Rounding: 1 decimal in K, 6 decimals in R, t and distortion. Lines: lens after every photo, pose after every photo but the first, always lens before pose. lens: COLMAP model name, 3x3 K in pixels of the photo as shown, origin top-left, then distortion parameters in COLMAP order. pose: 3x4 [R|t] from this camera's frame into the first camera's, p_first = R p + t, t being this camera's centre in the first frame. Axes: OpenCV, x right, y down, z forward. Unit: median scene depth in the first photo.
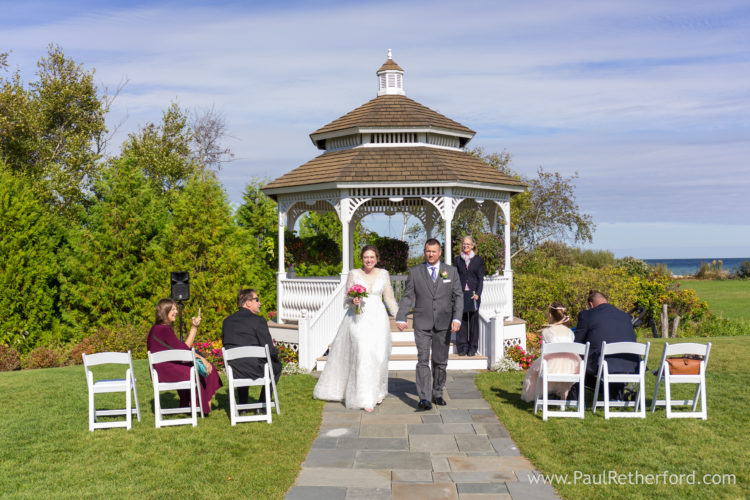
lens RADIAL K [[815.7, 0, 369.2], [0, 815.7, 252.4], [0, 0, 1]] dist [-0.056773, 0.000000]
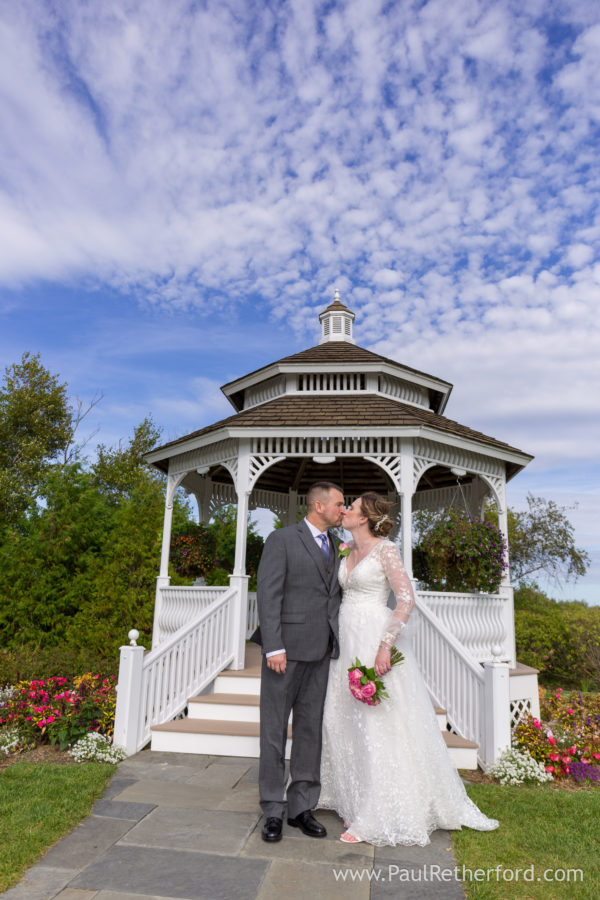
lens RADIAL K [[594.7, 0, 313.0], [0, 594.7, 468.1], [0, 0, 1]] dist [-0.024749, -0.010155]
pose [[0.993787, 0.015576, -0.110202, 0.075452], [-0.039212, 0.975670, -0.215709, 0.041139], [0.104161, 0.218690, 0.970219, 0.554866]]
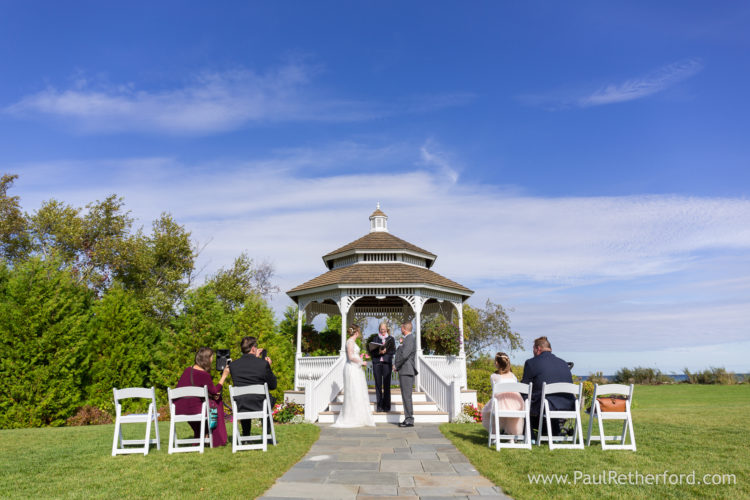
lens RADIAL K [[495.6, 0, 372.6], [0, 495.6, 254.7], [0, 0, 1]] dist [-0.024749, -0.010155]
pose [[0.999958, 0.006733, -0.006156, 0.023894], [-0.007994, 0.971819, -0.235594, 0.064922], [0.004396, 0.235633, 0.971832, 0.154676]]
